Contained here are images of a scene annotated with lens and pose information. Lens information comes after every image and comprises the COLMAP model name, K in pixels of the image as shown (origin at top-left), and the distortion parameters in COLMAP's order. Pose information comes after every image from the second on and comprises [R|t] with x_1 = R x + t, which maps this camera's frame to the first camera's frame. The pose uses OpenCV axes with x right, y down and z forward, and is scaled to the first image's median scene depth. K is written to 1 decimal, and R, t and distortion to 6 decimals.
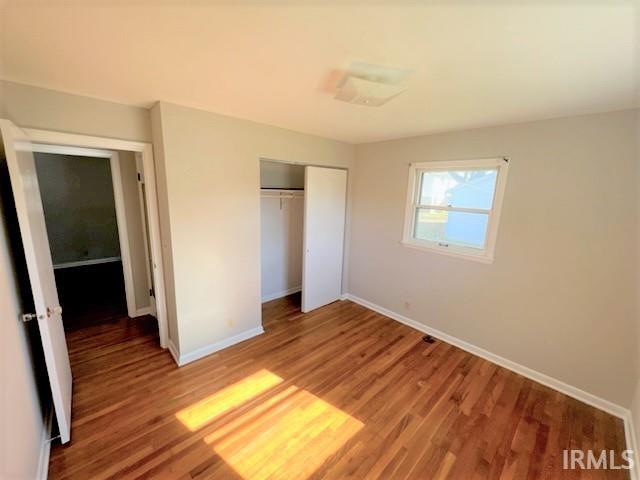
lens RADIAL K [[254.9, 0, 322.0], [0, 254.9, 240.0], [0, 0, 1]] dist [-0.000628, 0.000093]
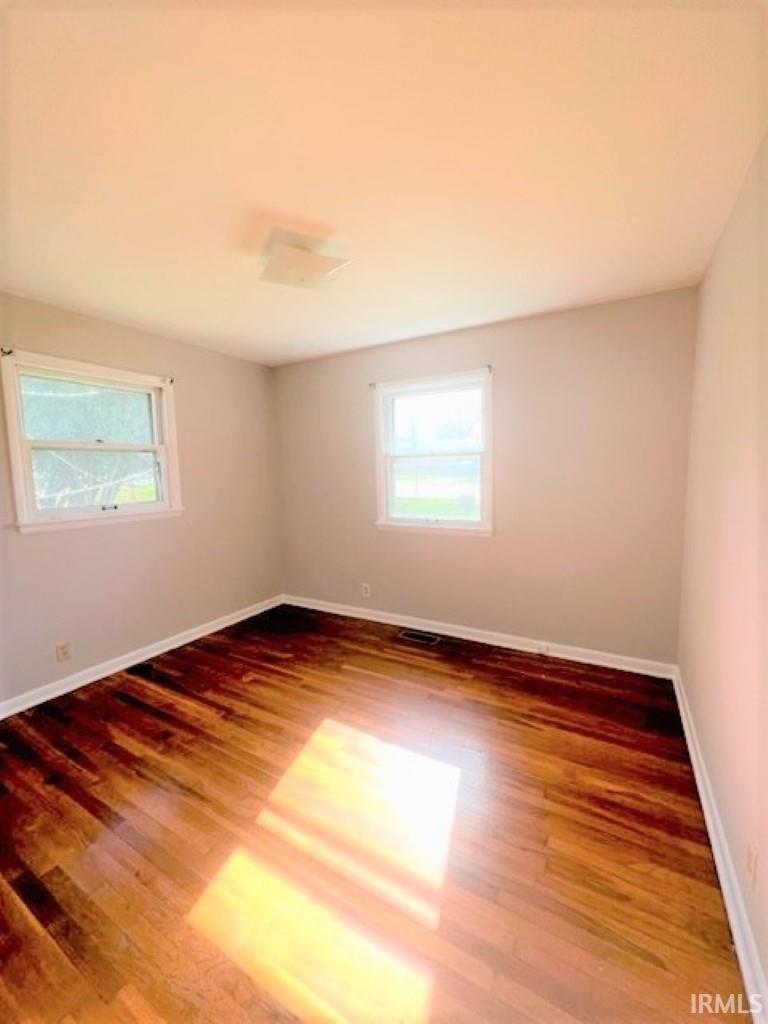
lens RADIAL K [[407.8, 0, 379.5], [0, 407.8, 511.9], [0, 0, 1]] dist [-0.000628, 0.000093]
pose [[-0.286385, -0.128022, 0.949523, -0.742354], [0.191828, 0.963305, 0.187737, -0.036419], [-0.938715, 0.235910, -0.251318, 0.810269]]
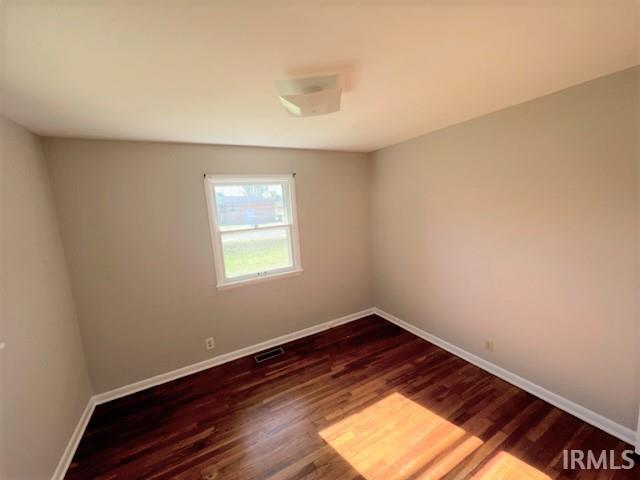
lens RADIAL K [[254.9, 0, 321.8], [0, 254.9, 240.7], [0, 0, 1]] dist [-0.000628, 0.000093]
pose [[-0.967531, -0.000391, 0.252751, -0.079380], [0.082559, 0.944659, 0.317497, -0.242797], [-0.238888, 0.328055, -0.913954, 1.332340]]
